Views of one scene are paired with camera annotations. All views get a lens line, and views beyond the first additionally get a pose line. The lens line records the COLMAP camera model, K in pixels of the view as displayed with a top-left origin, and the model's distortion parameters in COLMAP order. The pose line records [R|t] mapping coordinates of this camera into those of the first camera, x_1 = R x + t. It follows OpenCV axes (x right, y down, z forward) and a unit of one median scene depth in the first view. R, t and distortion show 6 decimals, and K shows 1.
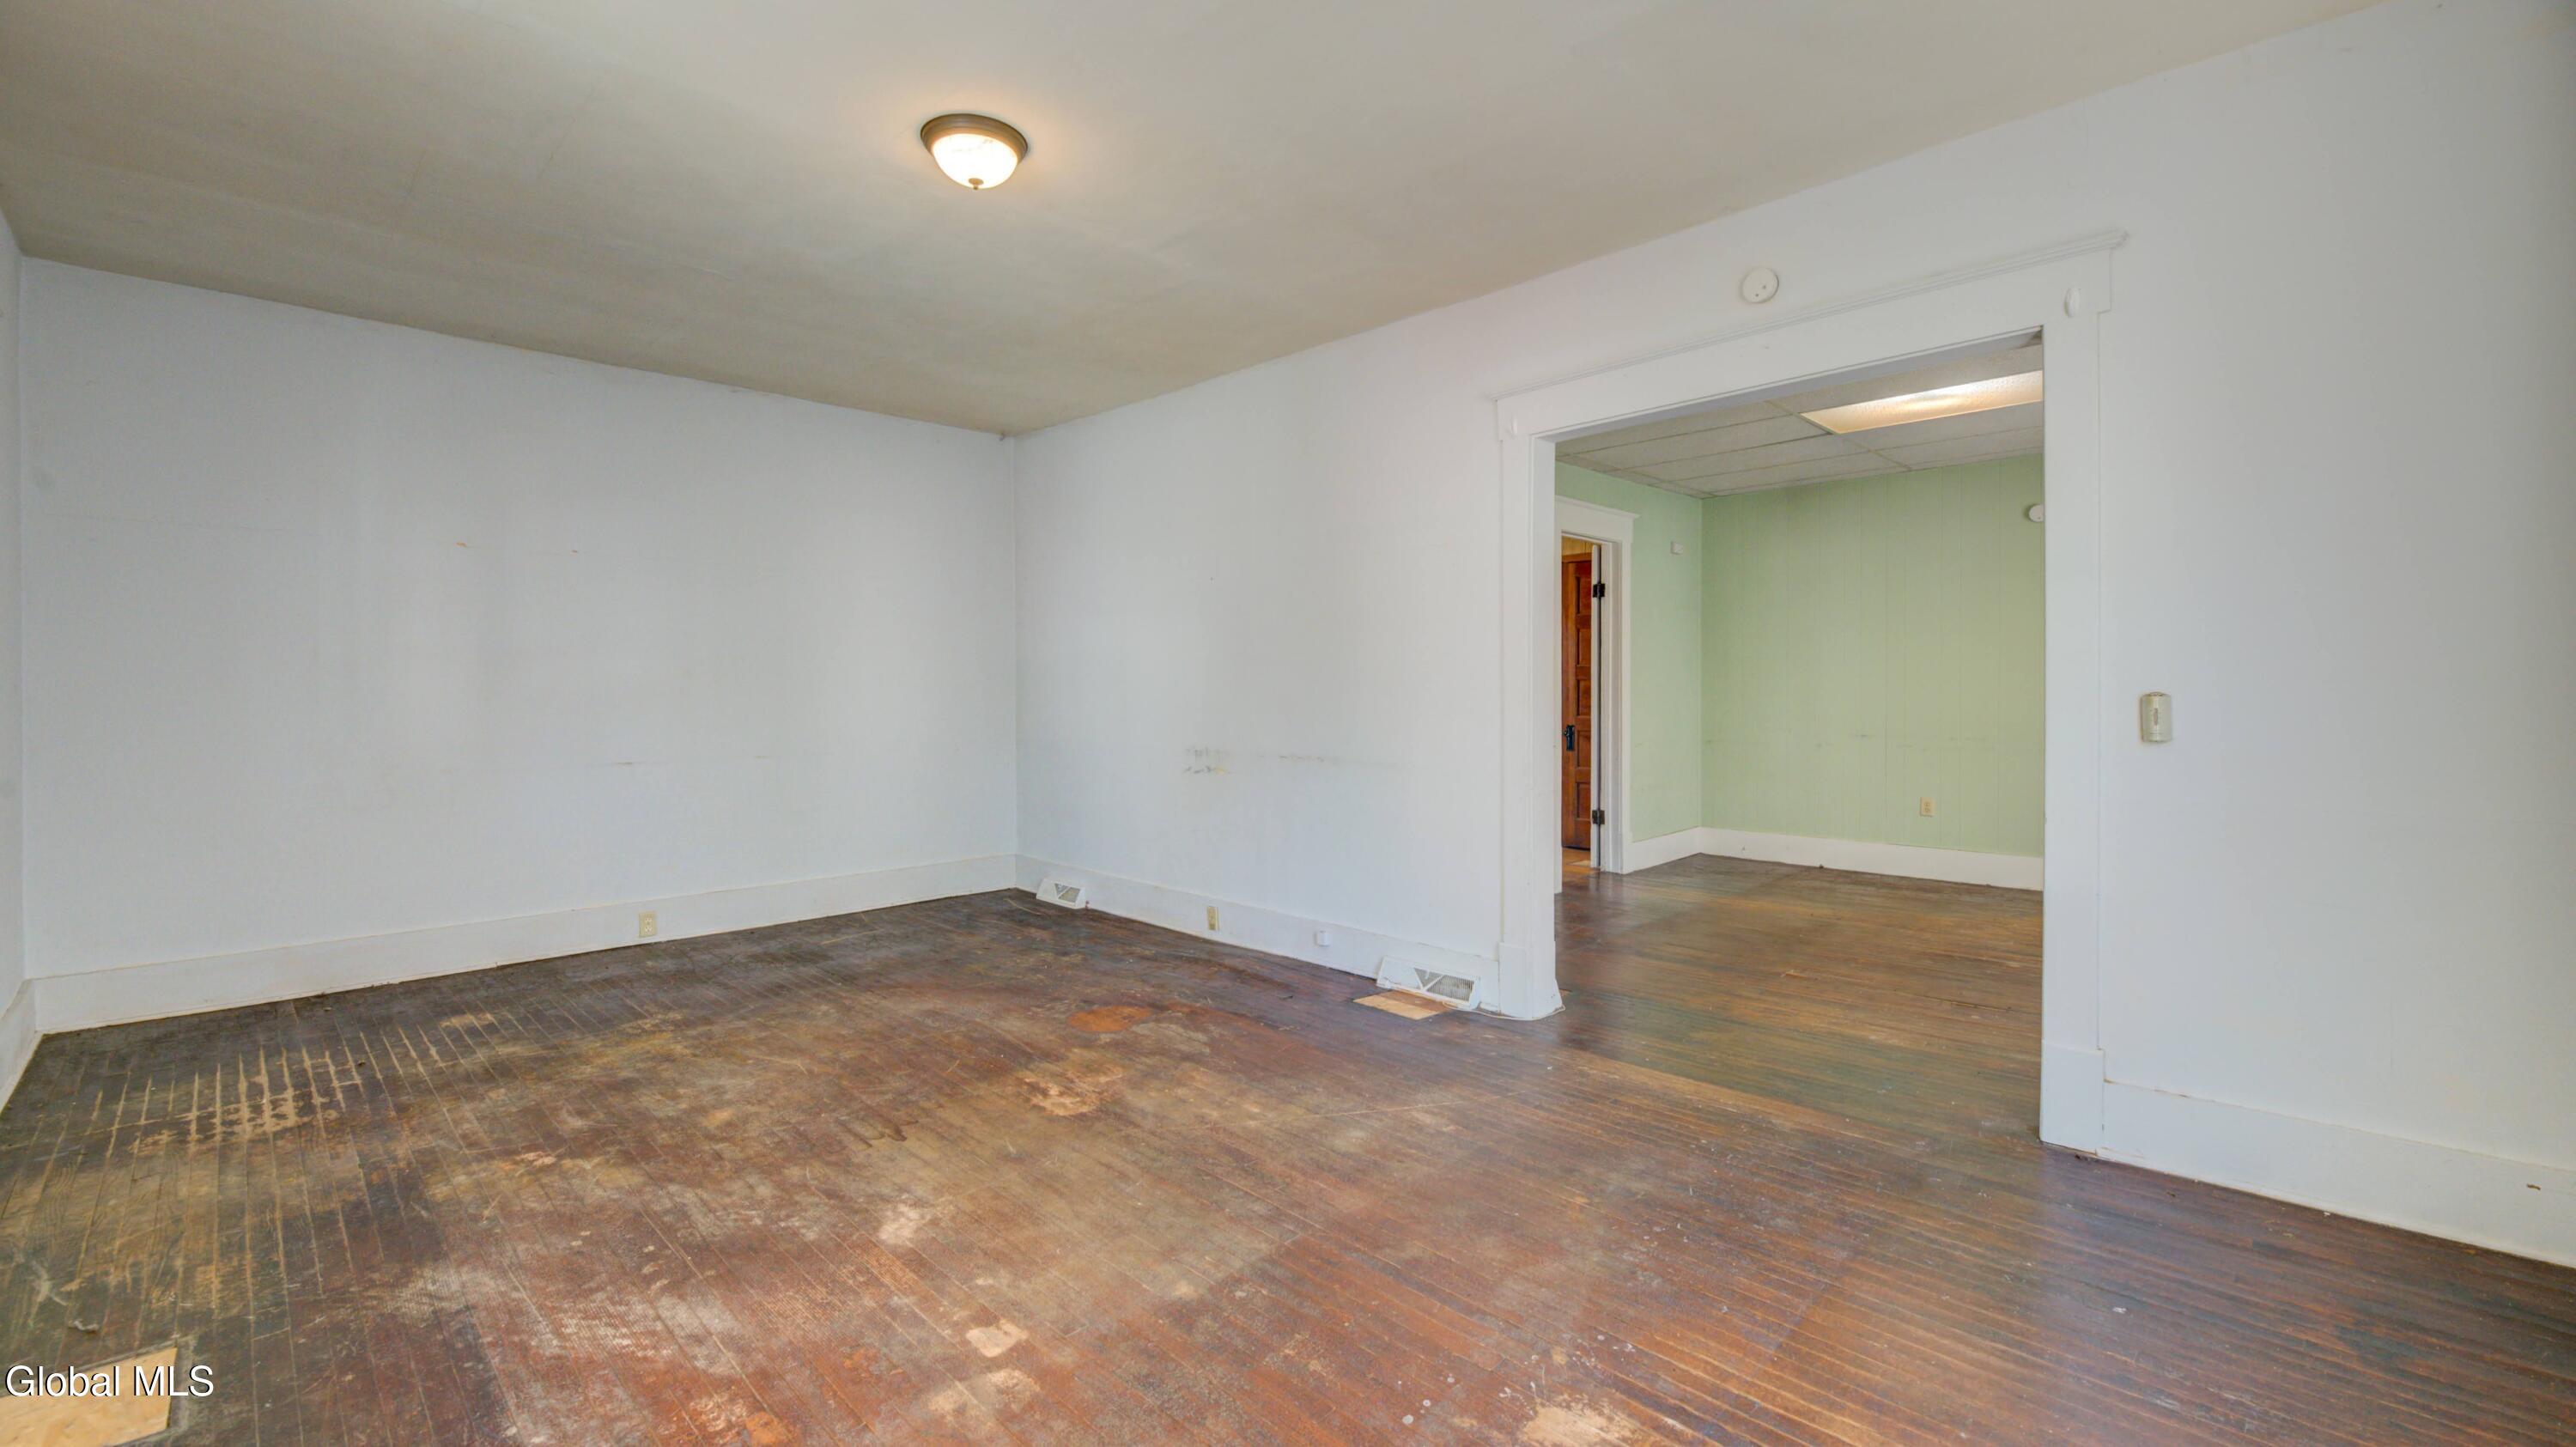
lens RADIAL K [[1046.9, 0, 1276.2], [0, 1046.9, 679.4], [0, 0, 1]] dist [-0.002266, -0.000425]
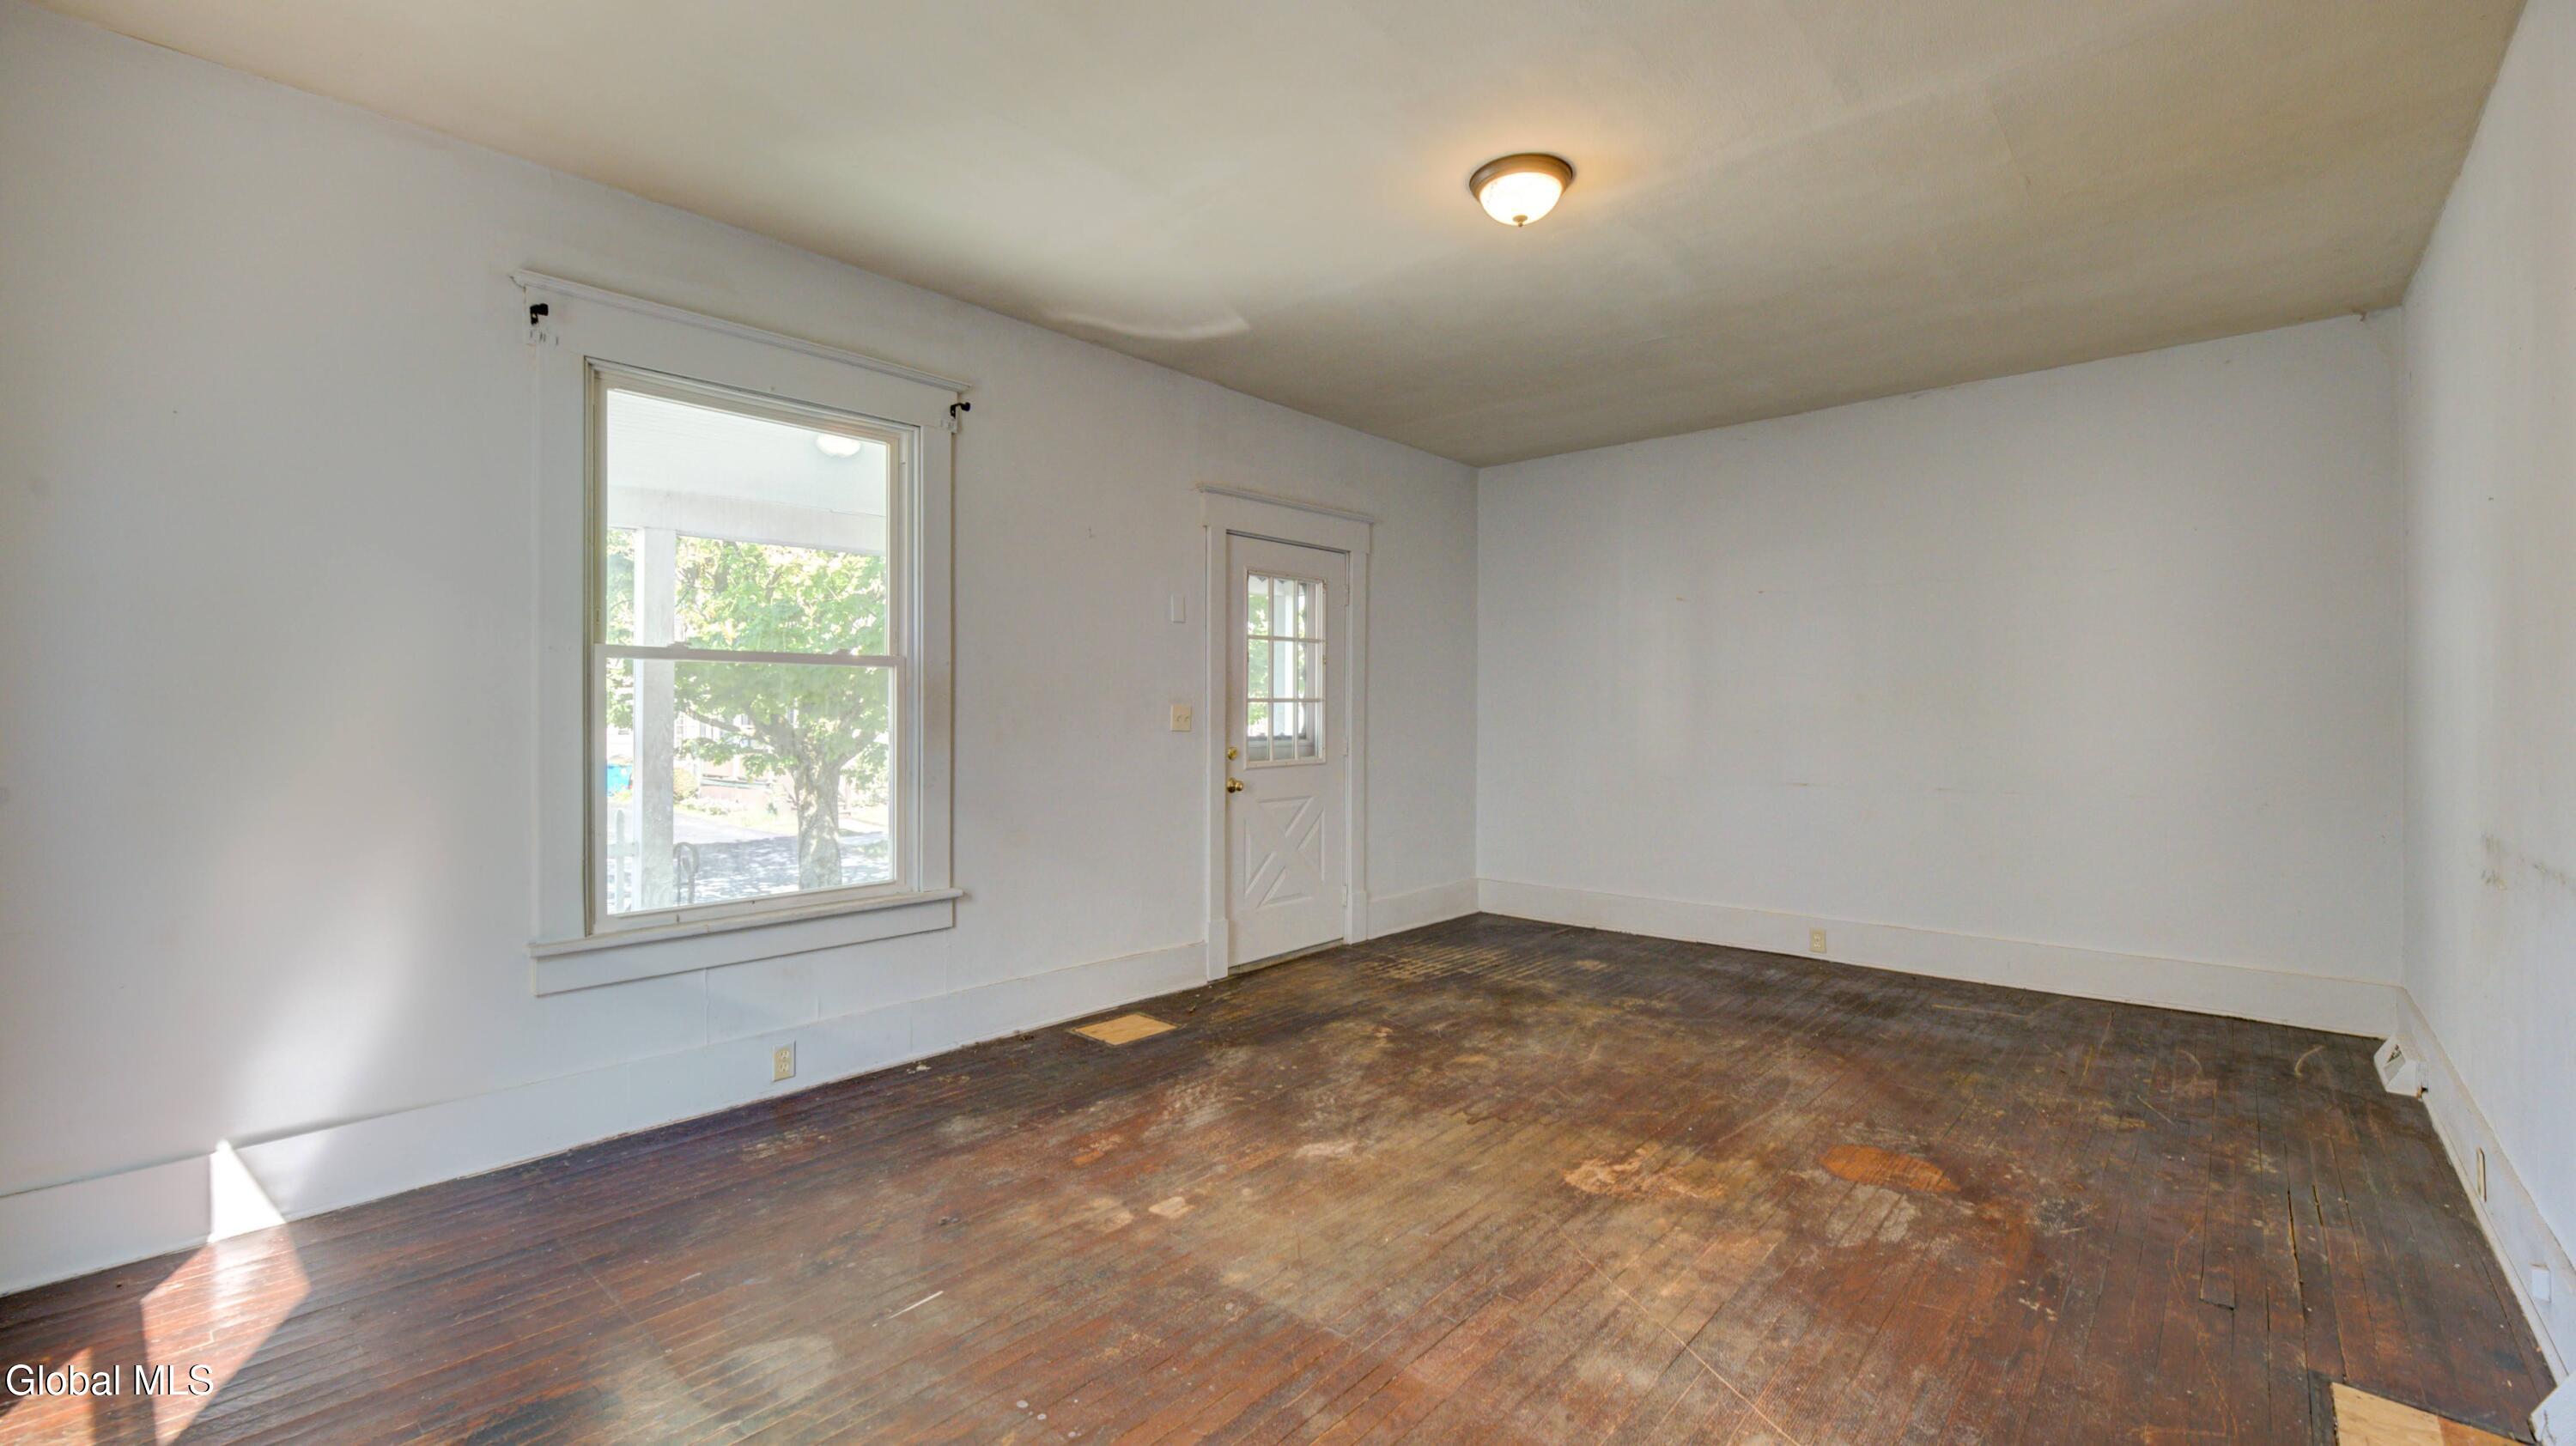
lens RADIAL K [[1046.8, 0, 1276.2], [0, 1046.8, 678.9], [0, 0, 1]] dist [-0.002266, -0.000425]
pose [[0.070770, -0.031382, -0.996999, 0.707701], [0.008515, 0.999488, -0.030856, 0.003086], [0.997456, -0.006305, 0.071001, 0.683992]]
